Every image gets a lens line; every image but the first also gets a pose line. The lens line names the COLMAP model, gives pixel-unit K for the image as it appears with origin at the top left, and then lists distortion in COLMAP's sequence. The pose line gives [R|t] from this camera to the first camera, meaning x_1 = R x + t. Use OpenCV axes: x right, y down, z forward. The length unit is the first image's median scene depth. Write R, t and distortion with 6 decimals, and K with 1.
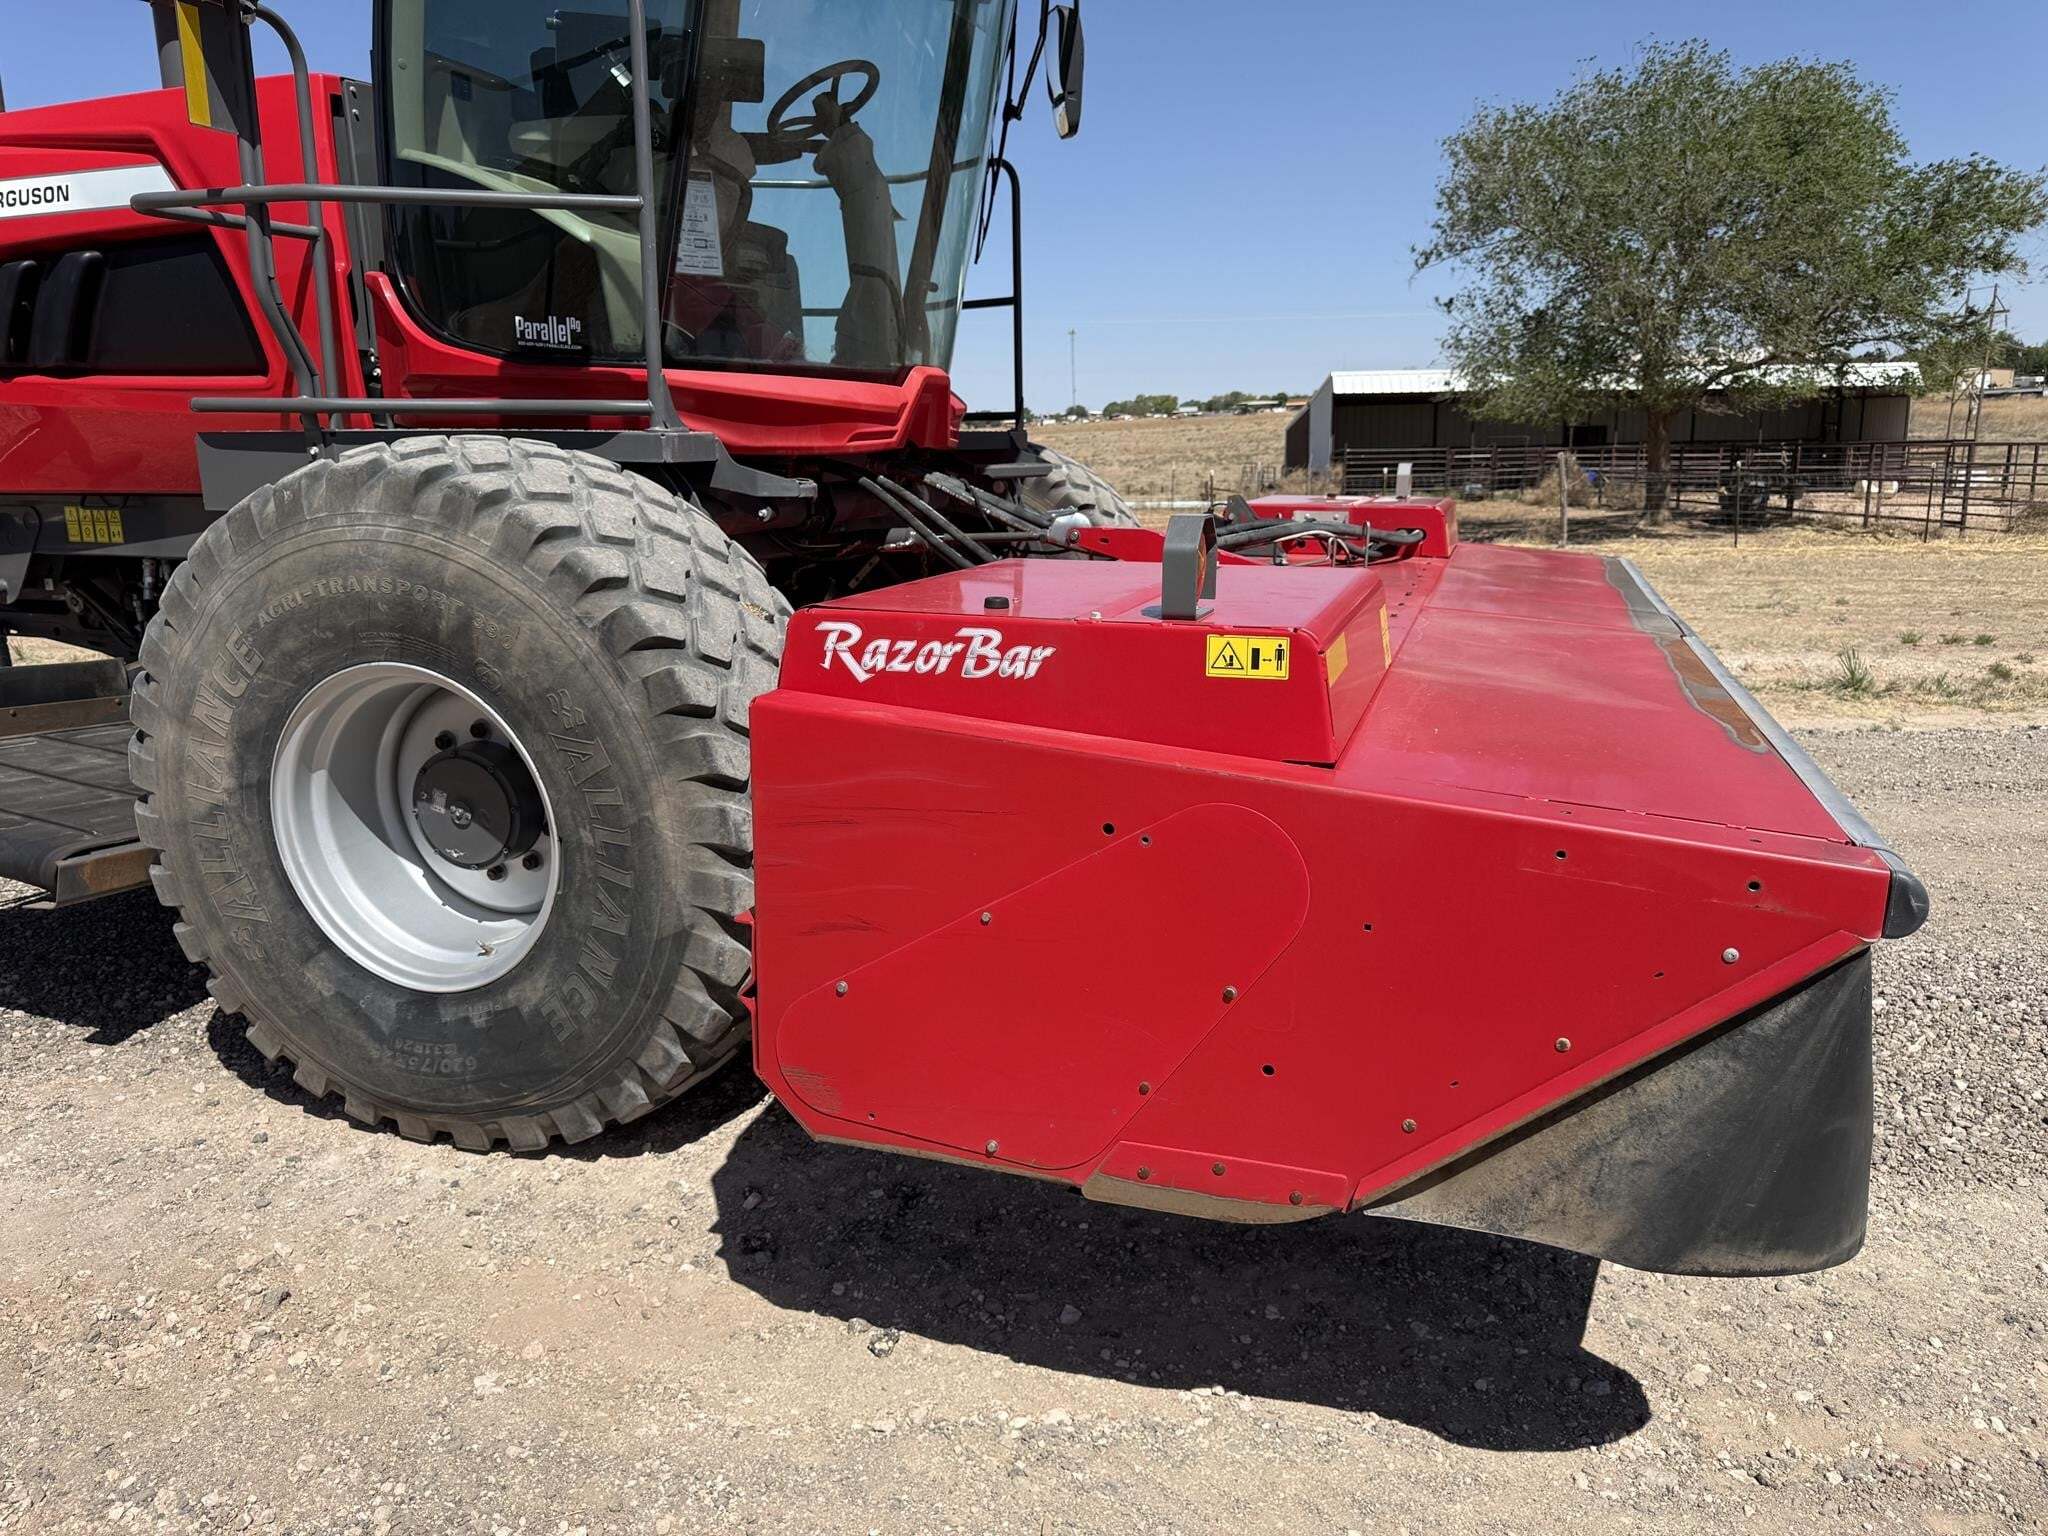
lens RADIAL K [[1447.3, 0, 1034.0], [0, 1447.3, 780.2], [0, 0, 1]] dist [0.108742, -0.185490]
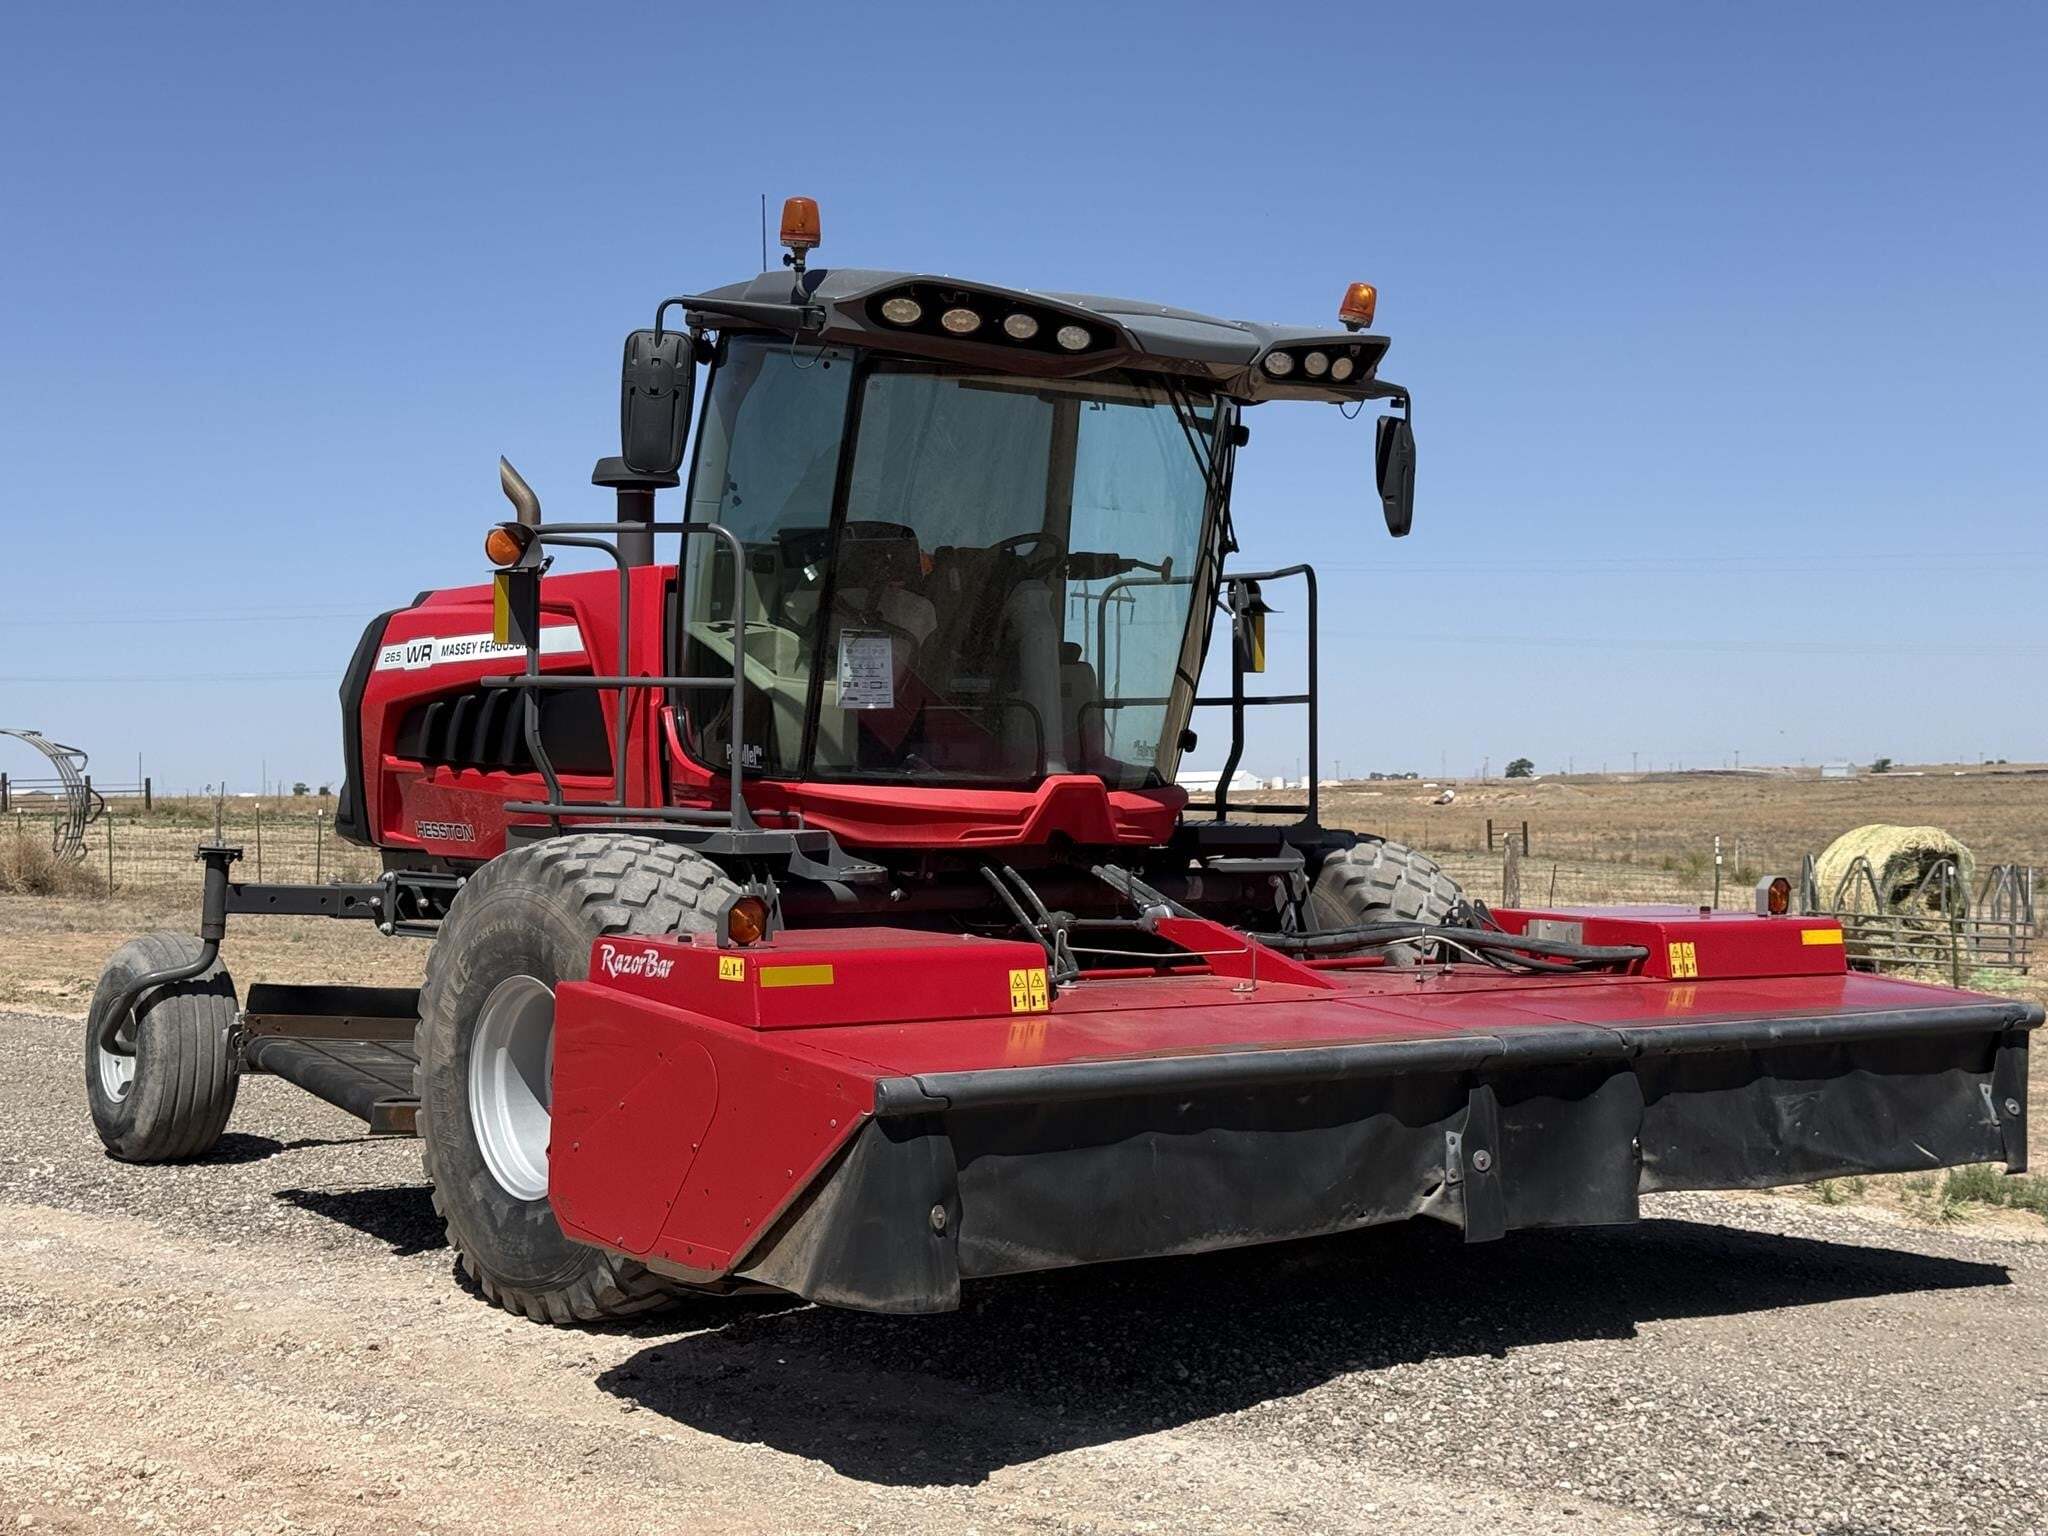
lens RADIAL K [[2907.4, 0, 1031.9], [0, 2907.4, 807.8], [0, 0, 1]] dist [0.176544, 0.000841]
pose [[0.836404, 0.022278, -0.547661, 1.680596], [-0.140860, 0.974352, -0.175490, 0.212002], [0.529705, 0.223924, 0.818090, -1.276449]]
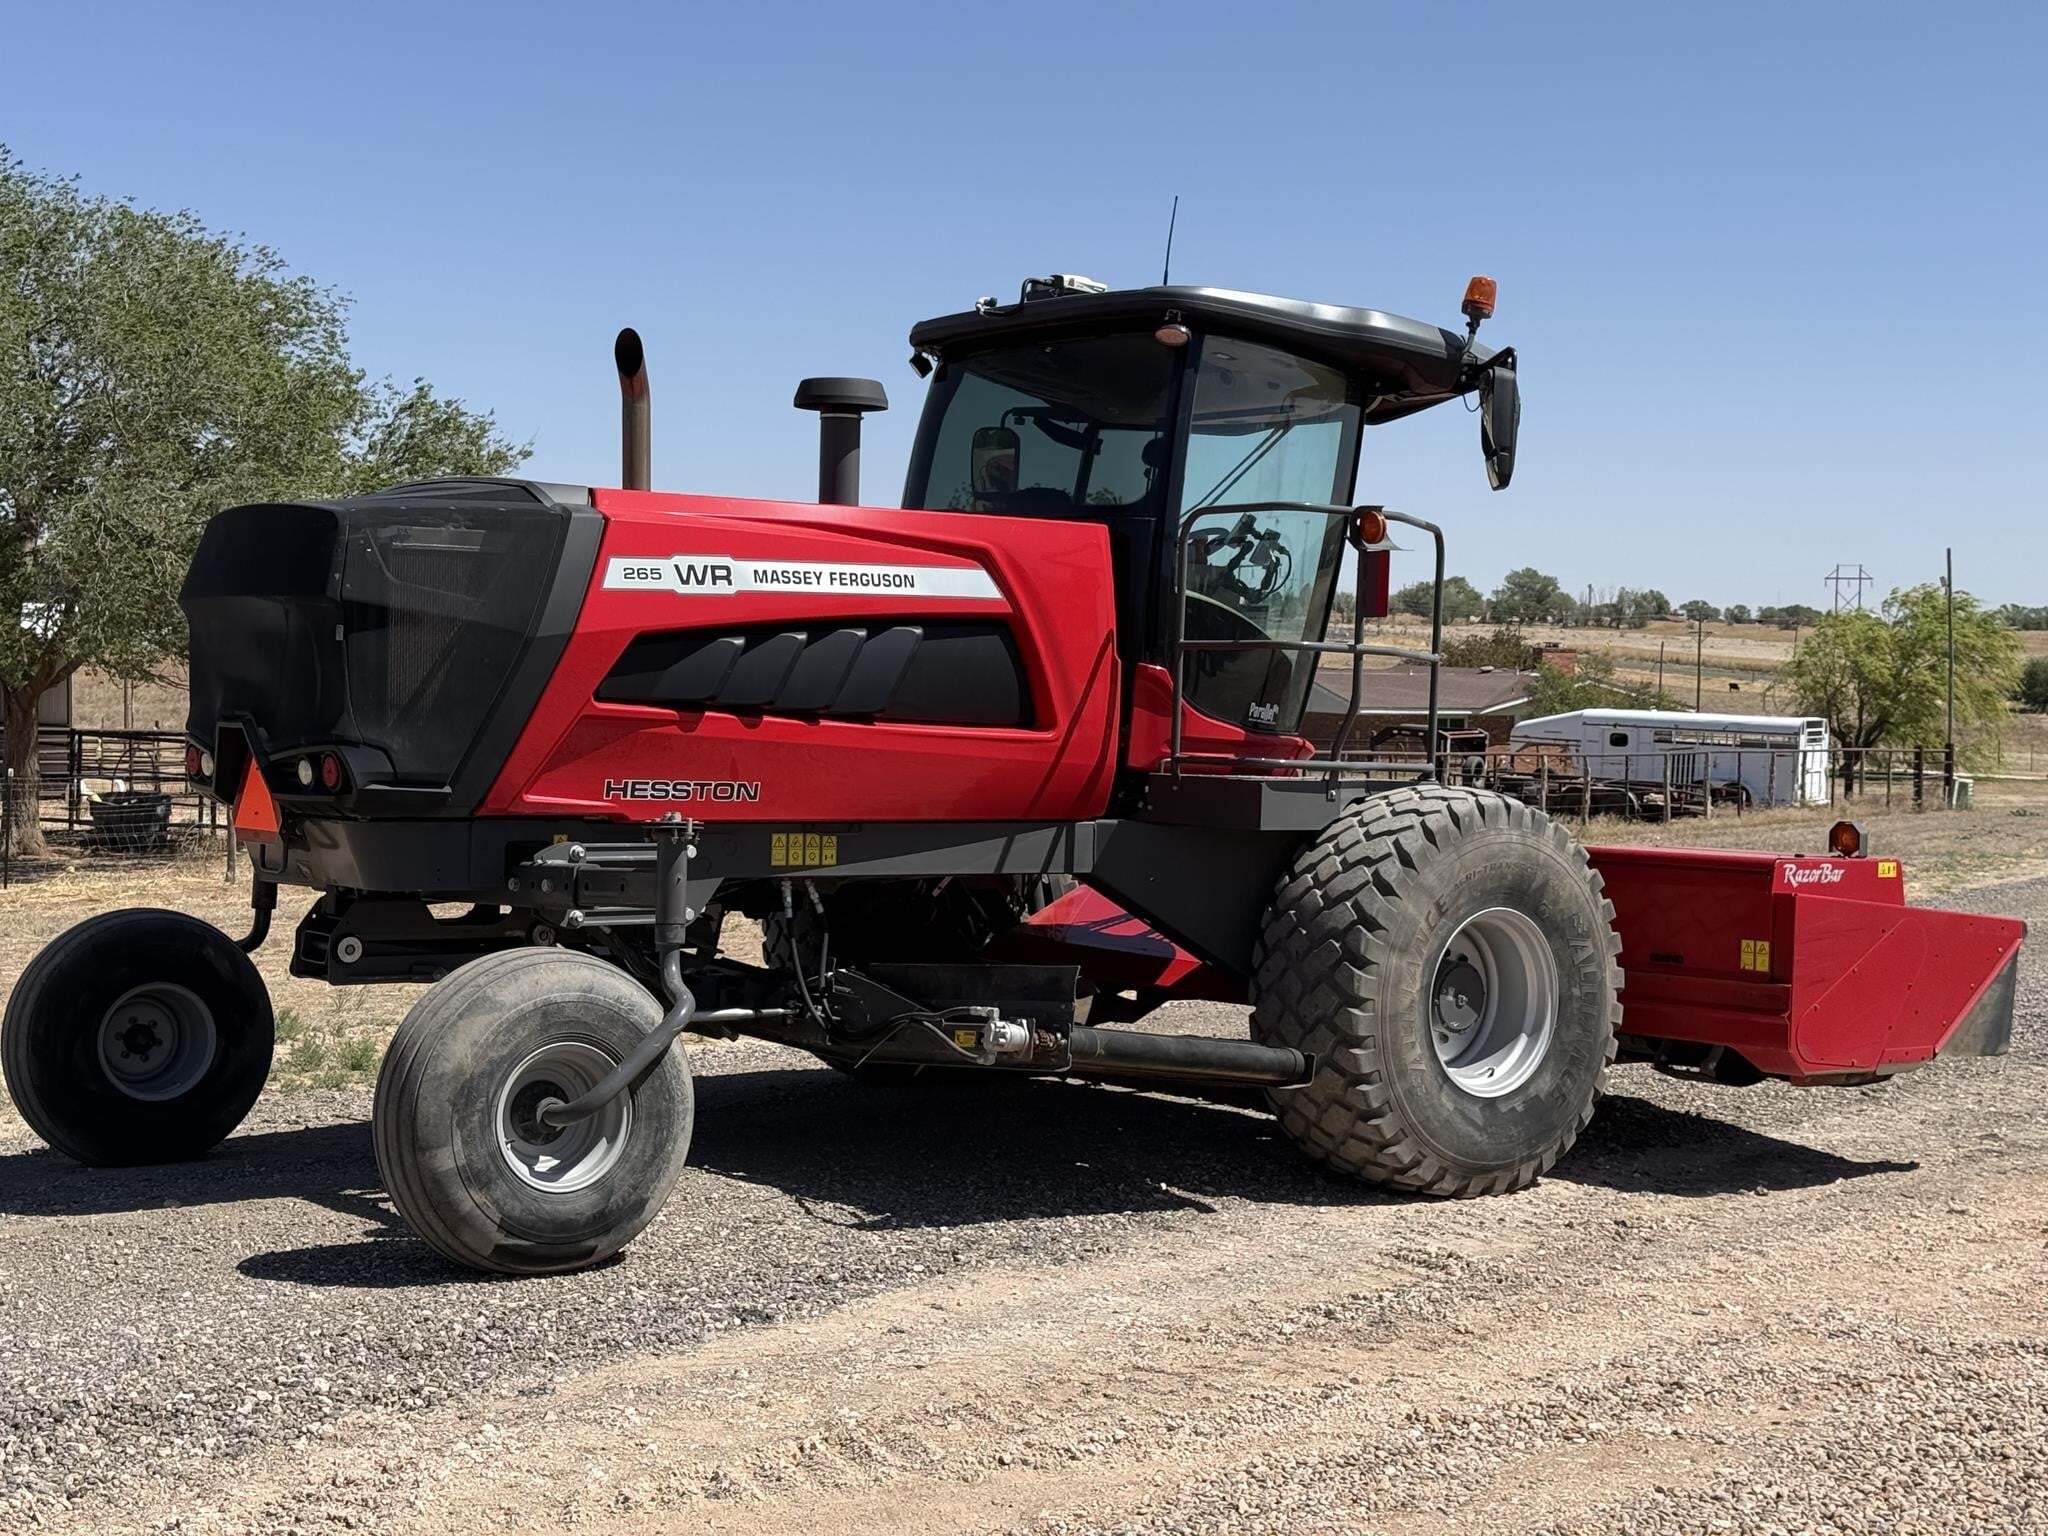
lens RADIAL K [[2745.2, 0, 1080.9], [0, 2745.2, 806.8], [0, 0, 1]] dist [0.116138, 0.027223]
pose [[0.548011, -0.006208, 0.836448, -3.539697], [0.163950, 0.981374, -0.100131, 0.054171], [-0.820247, 0.192009, 0.538821, -0.448077]]
